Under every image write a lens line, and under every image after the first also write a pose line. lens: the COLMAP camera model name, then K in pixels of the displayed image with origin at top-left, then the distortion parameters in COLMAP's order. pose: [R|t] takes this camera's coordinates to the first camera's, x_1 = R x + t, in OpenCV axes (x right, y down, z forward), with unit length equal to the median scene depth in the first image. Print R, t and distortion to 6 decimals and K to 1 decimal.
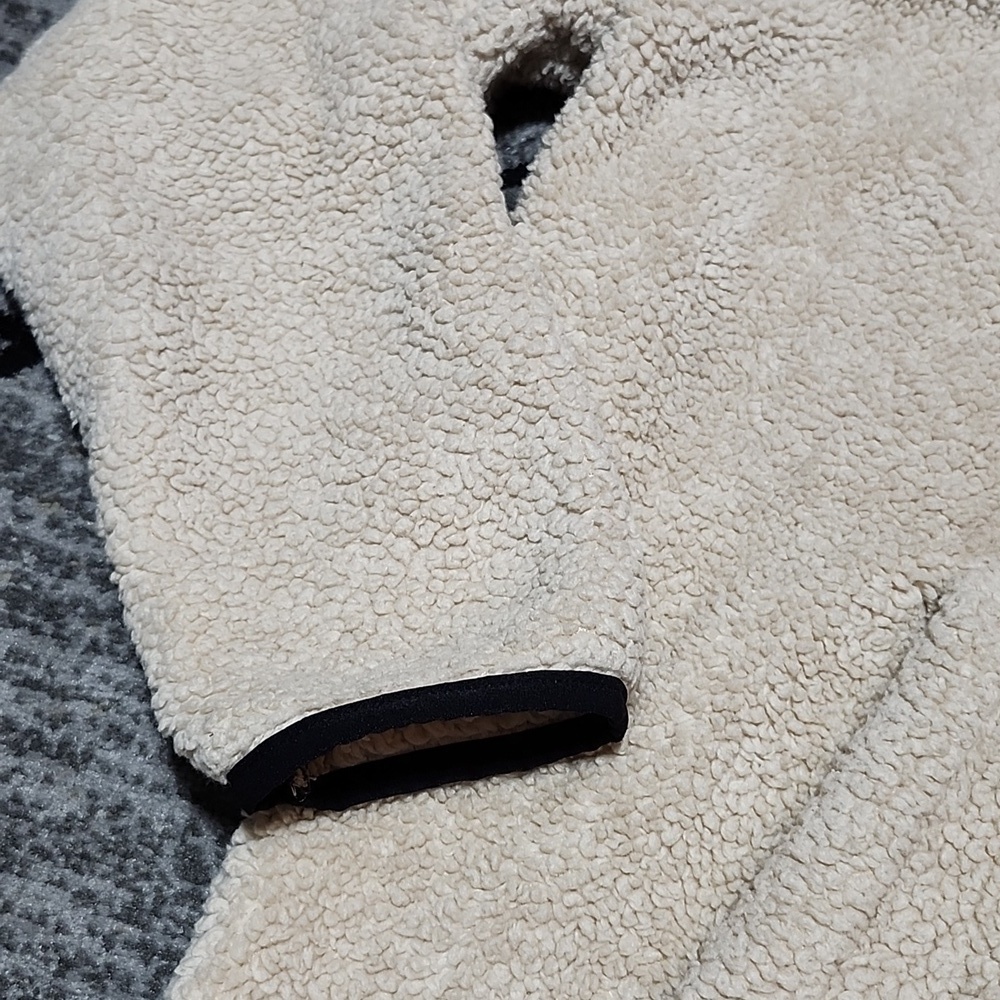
lens RADIAL K [[1522.0, 0, 500.0], [0, 1522.0, 500.0], [0, 0, 1]] dist [0.150291, -0.280901]
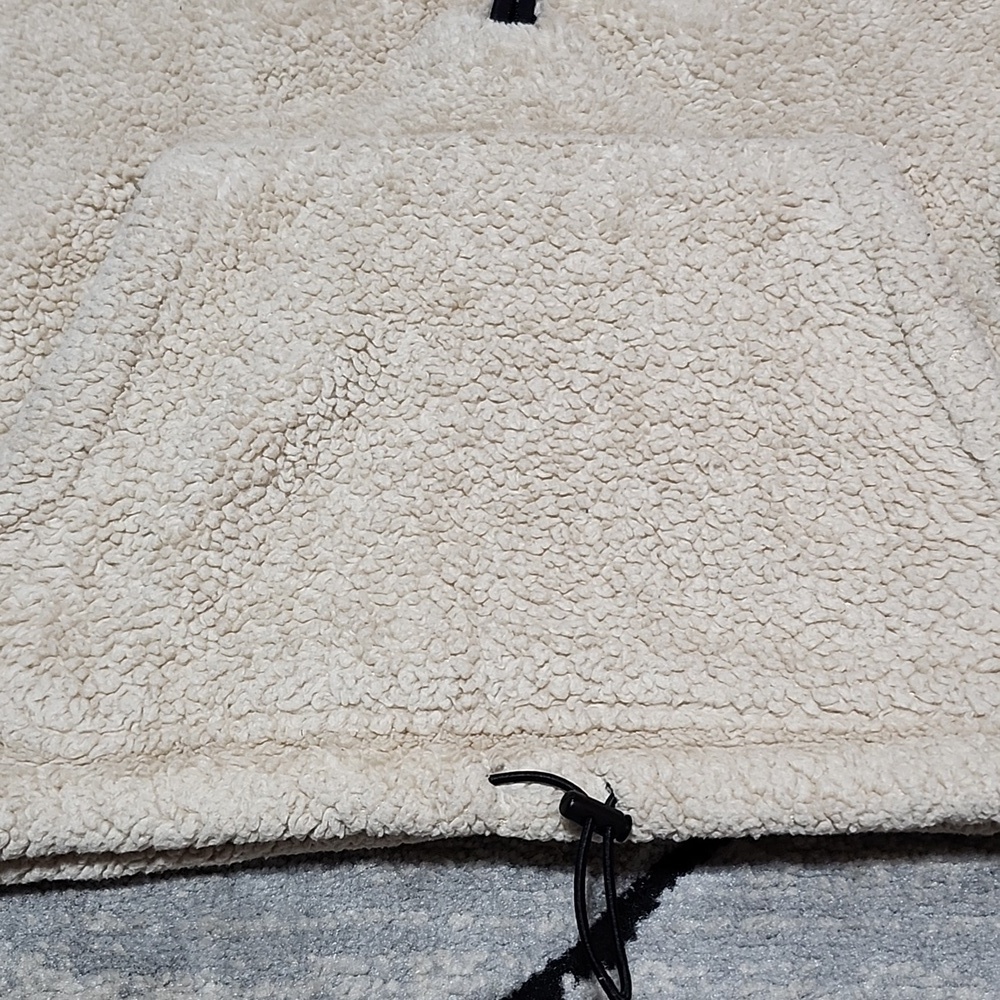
lens RADIAL K [[1522.0, 0, 500.0], [0, 1522.0, 500.0], [0, 0, 1]] dist [0.150291, -0.280901]
pose [[0.952609, -0.278660, 0.122002, 0.352911], [0.275999, 0.960385, 0.038536, 0.358747], [-0.127908, -0.003037, 0.991781, -0.291406]]
